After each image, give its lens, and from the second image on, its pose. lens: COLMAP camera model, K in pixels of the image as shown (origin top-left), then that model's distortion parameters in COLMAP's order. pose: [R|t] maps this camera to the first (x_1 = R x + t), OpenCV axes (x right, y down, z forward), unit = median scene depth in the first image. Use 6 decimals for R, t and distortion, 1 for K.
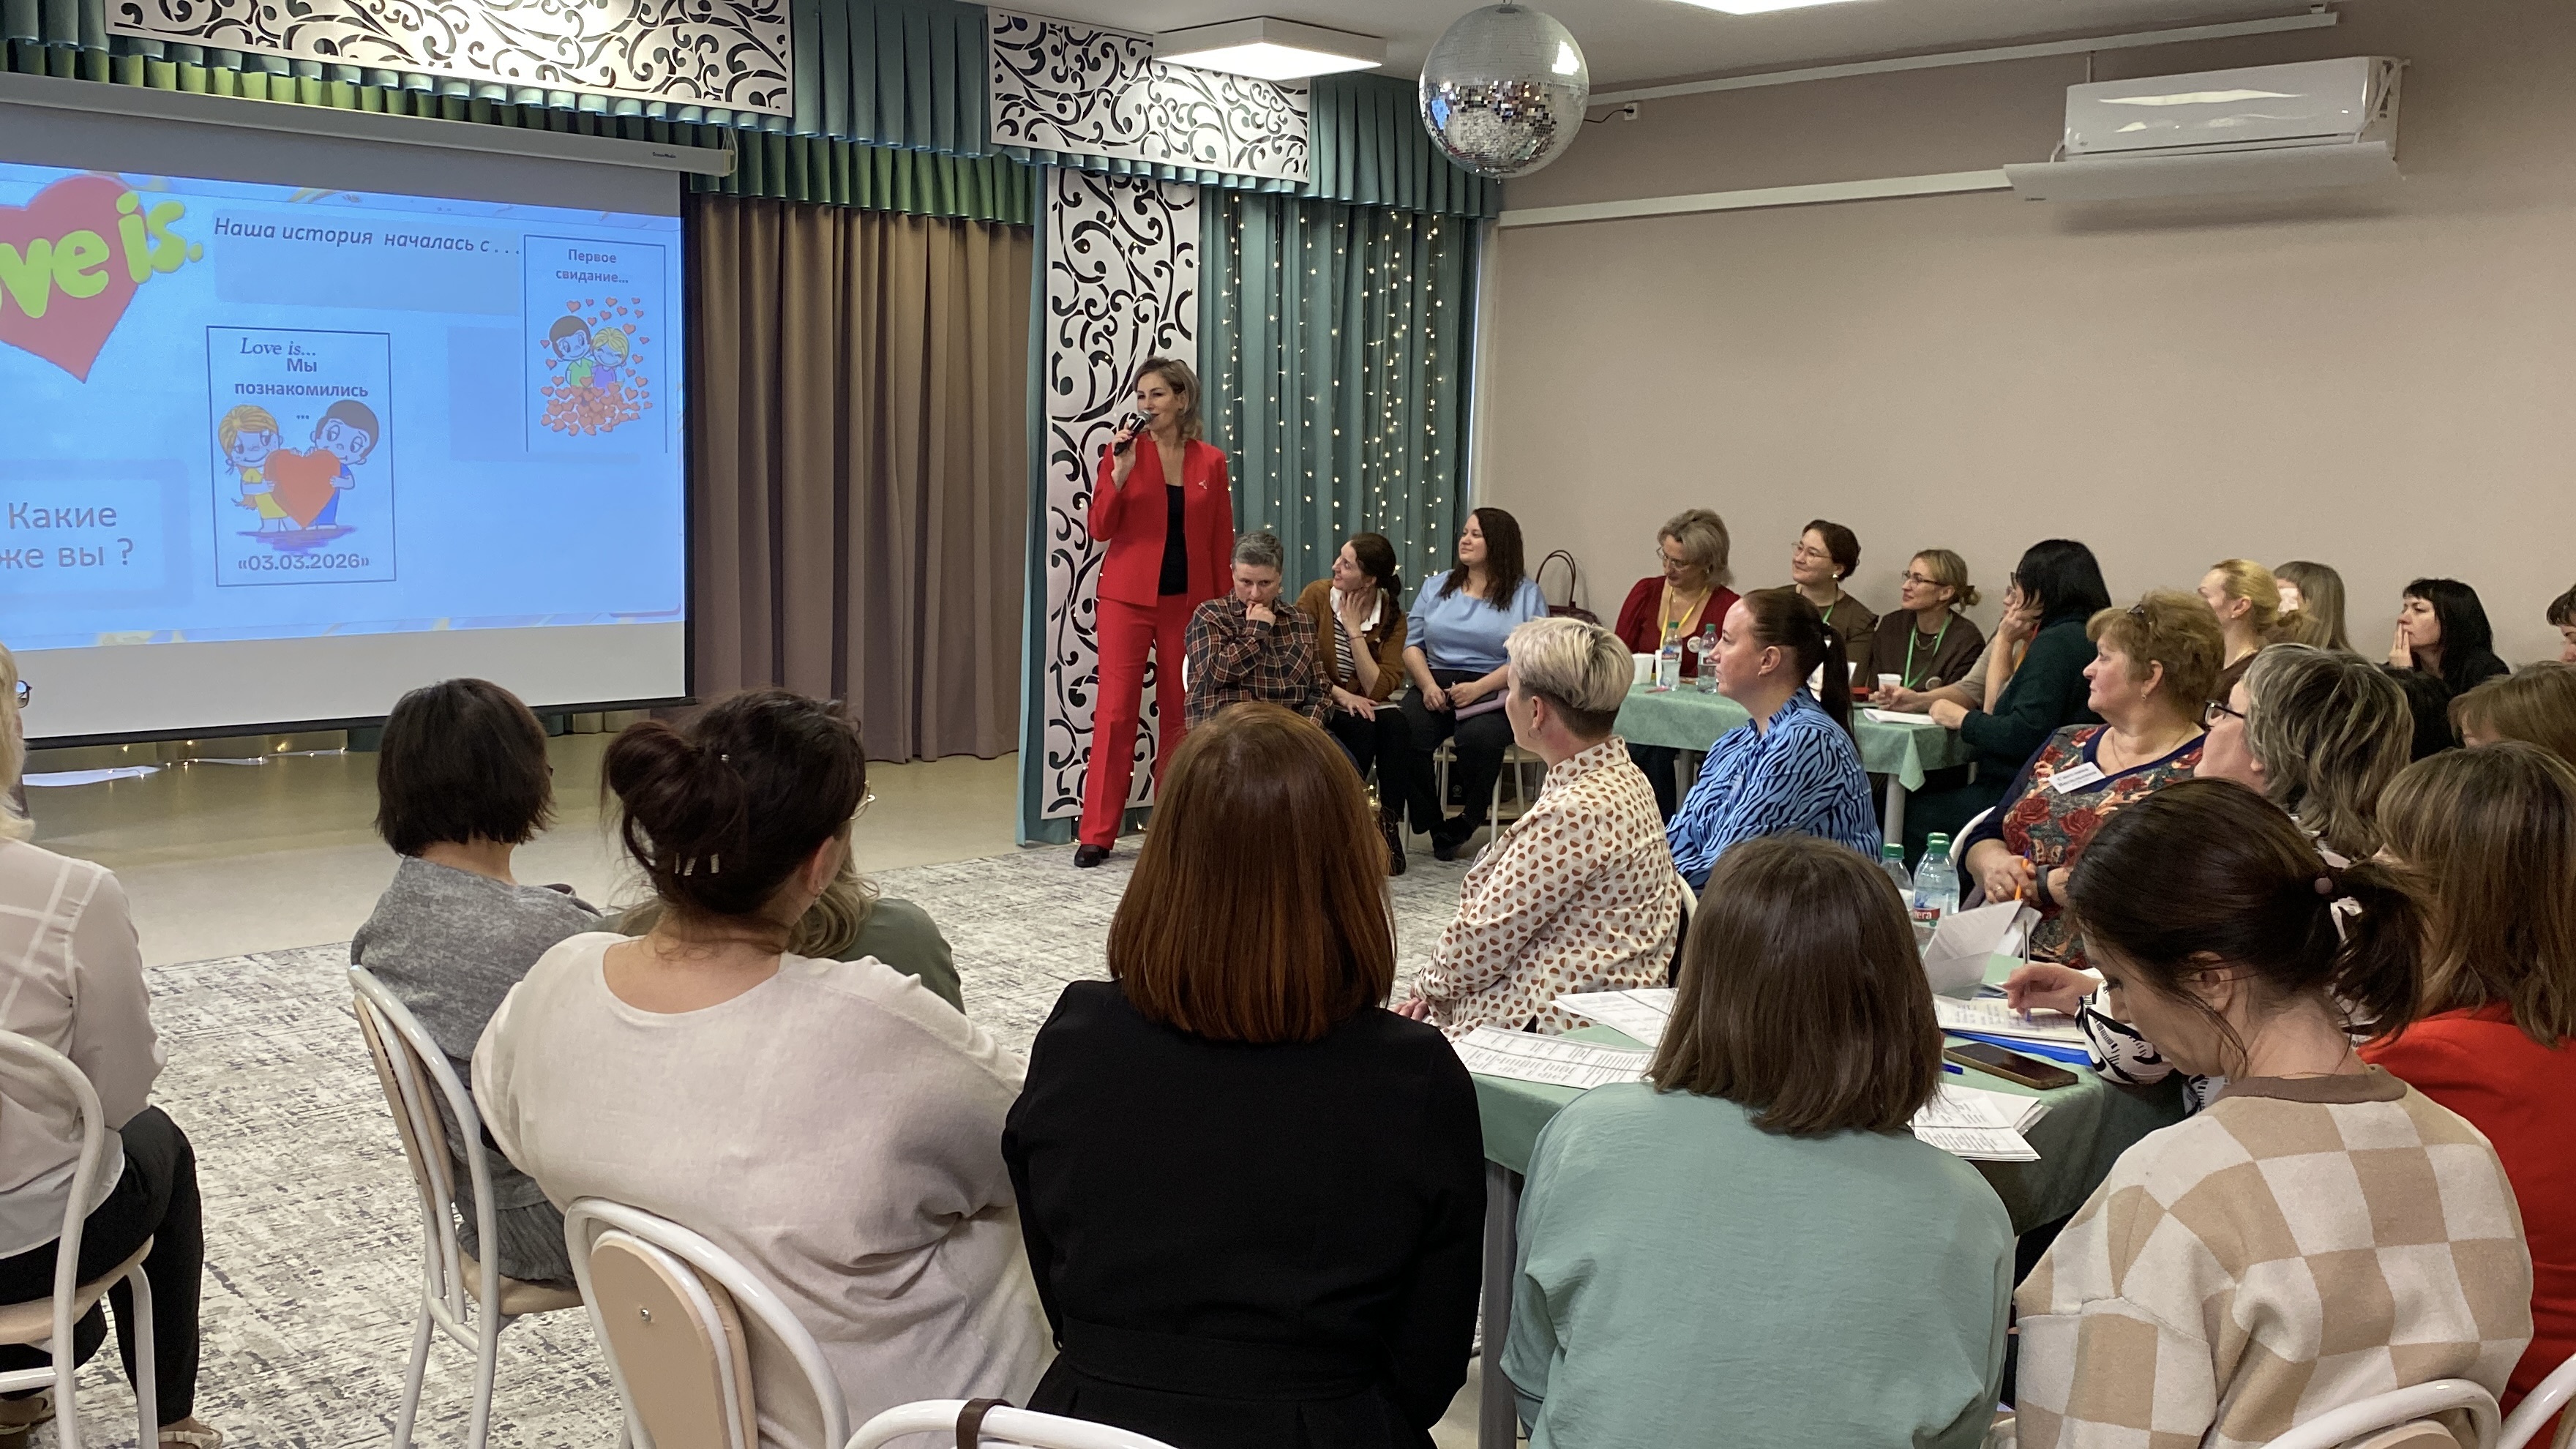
lens RADIAL K [[2229.7, 0, 1275.2], [0, 2229.7, 729.0], [0, 0, 1]] dist [0.108221, -0.234275]
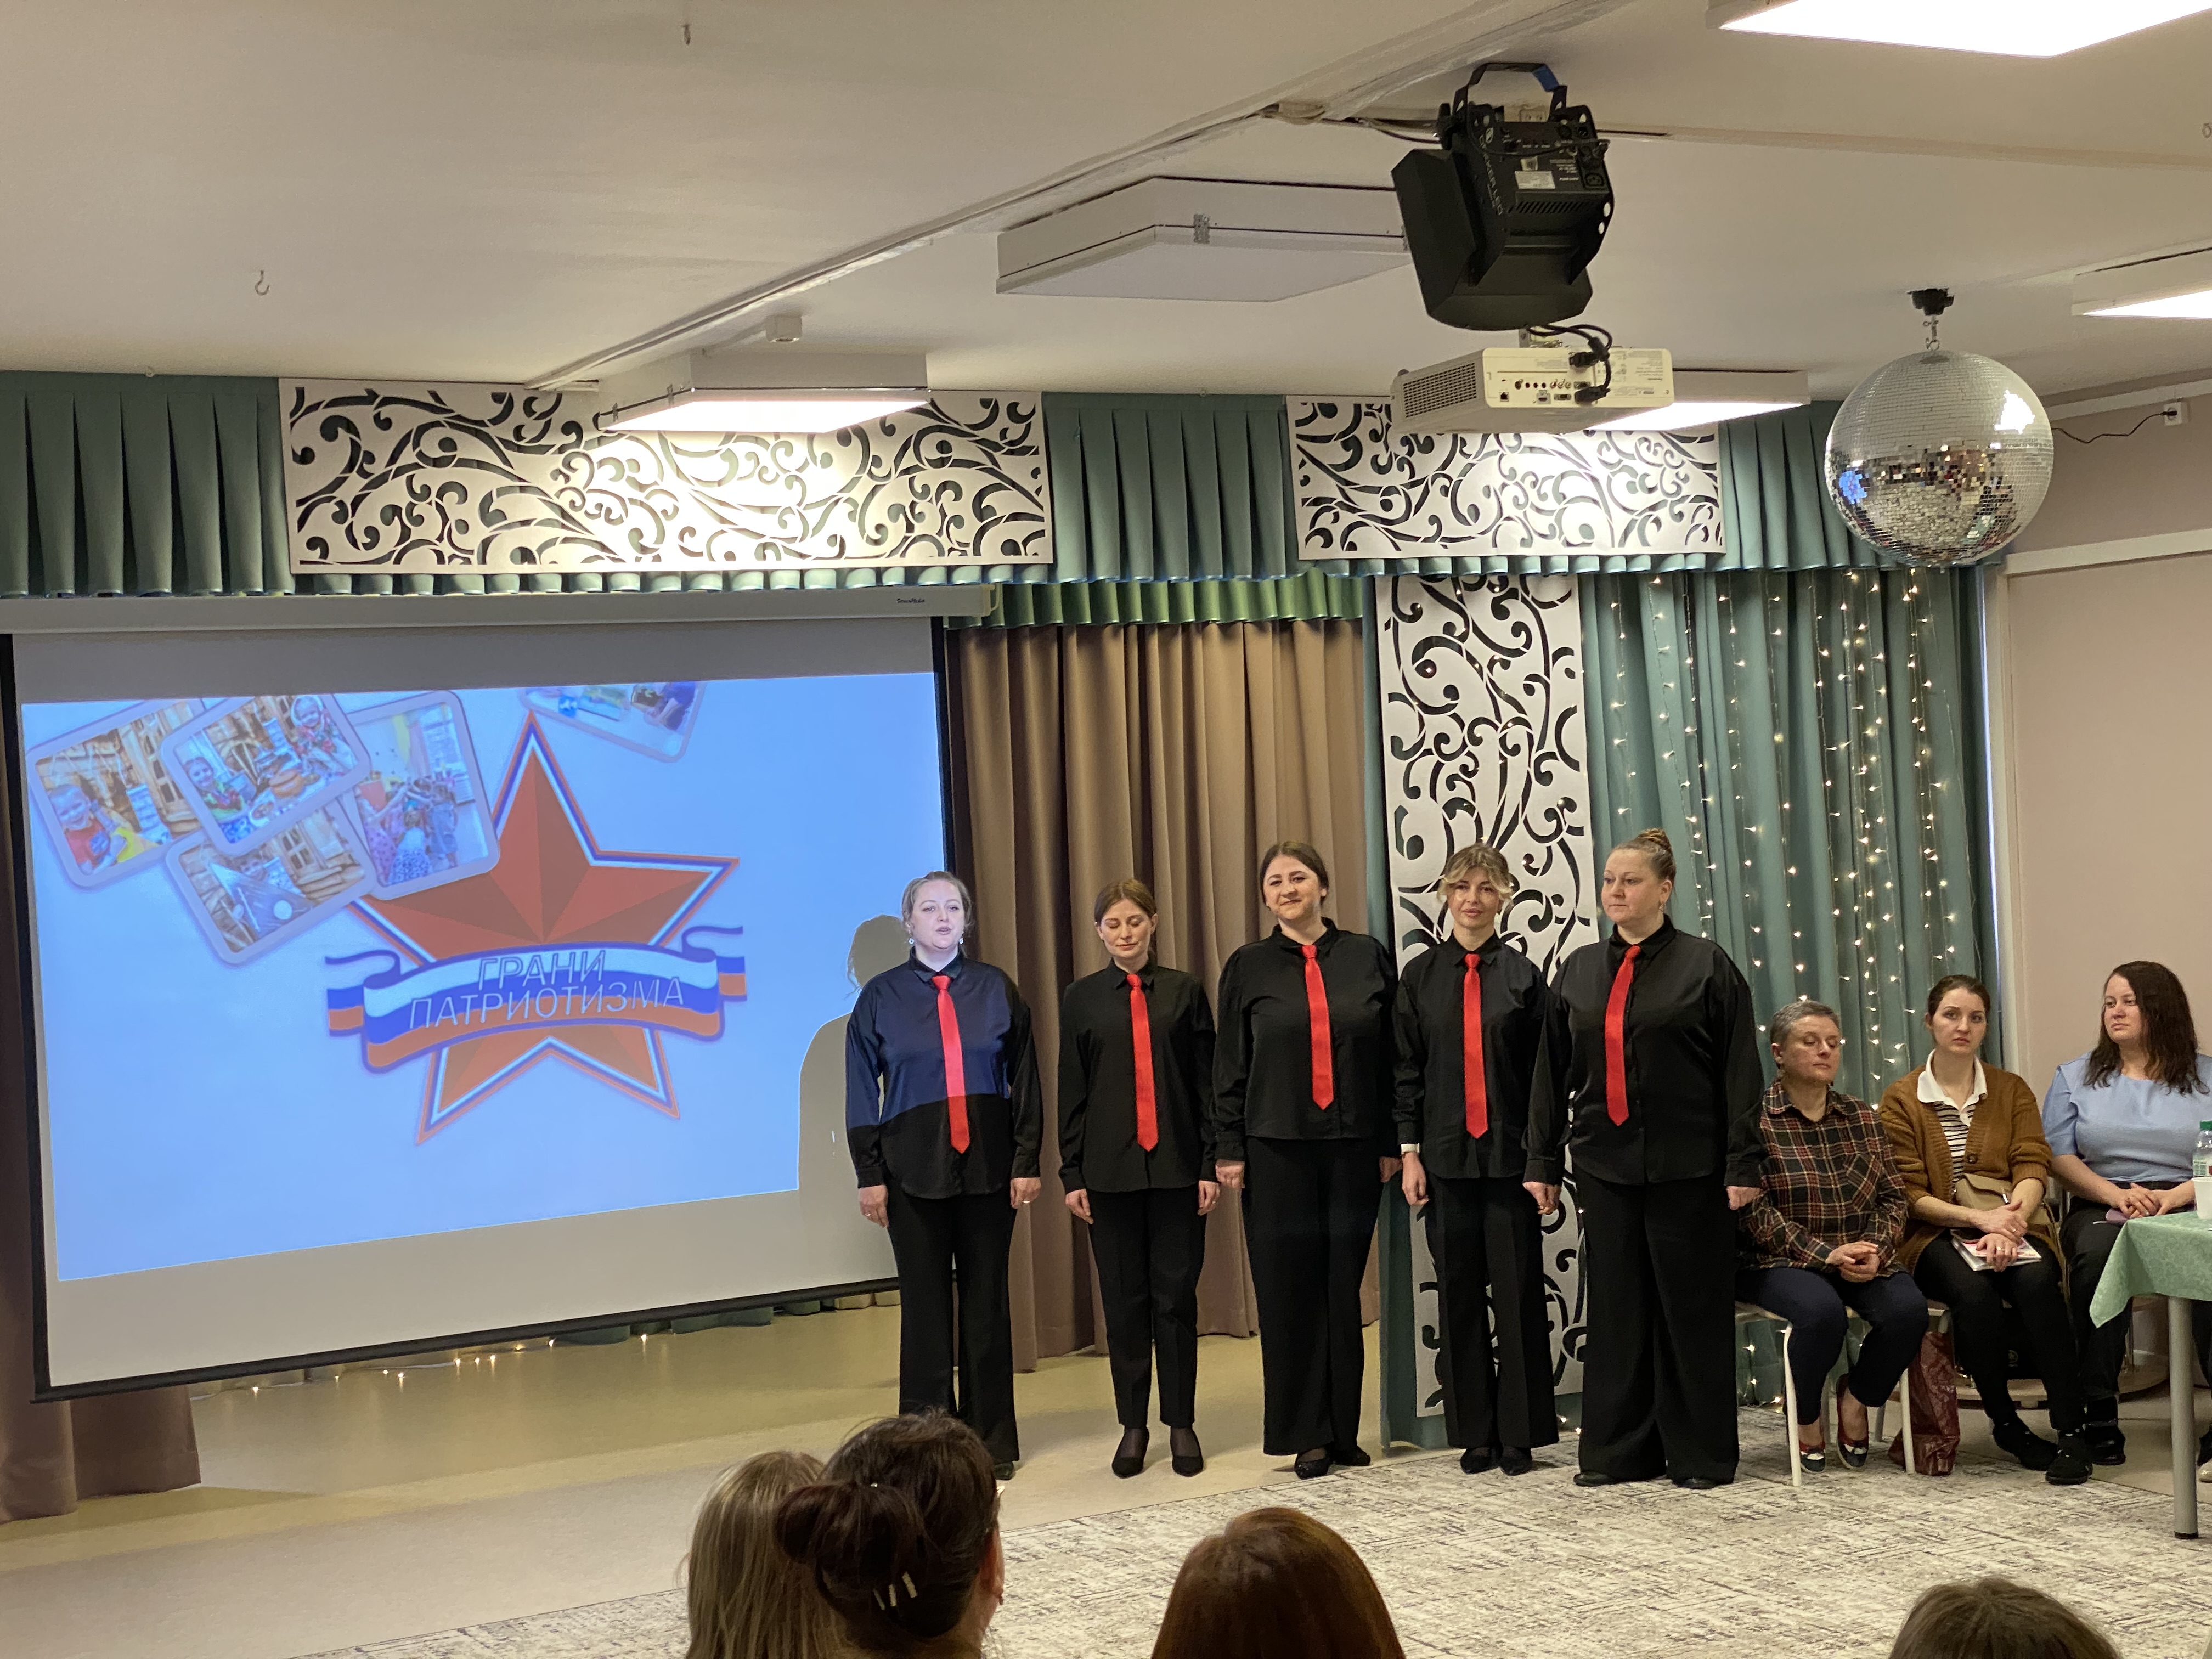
lens RADIAL K [[3303.9, 0, 1084.5], [0, 3303.9, 795.9], [0, 0, 1]] dist [0.101193, 0.000000]
pose [[0.971873, -0.074649, -0.223363, 0.052357], [0.045288, 0.989973, -0.133801, -0.023269], [0.231112, 0.119922, 0.965508, -0.132415]]
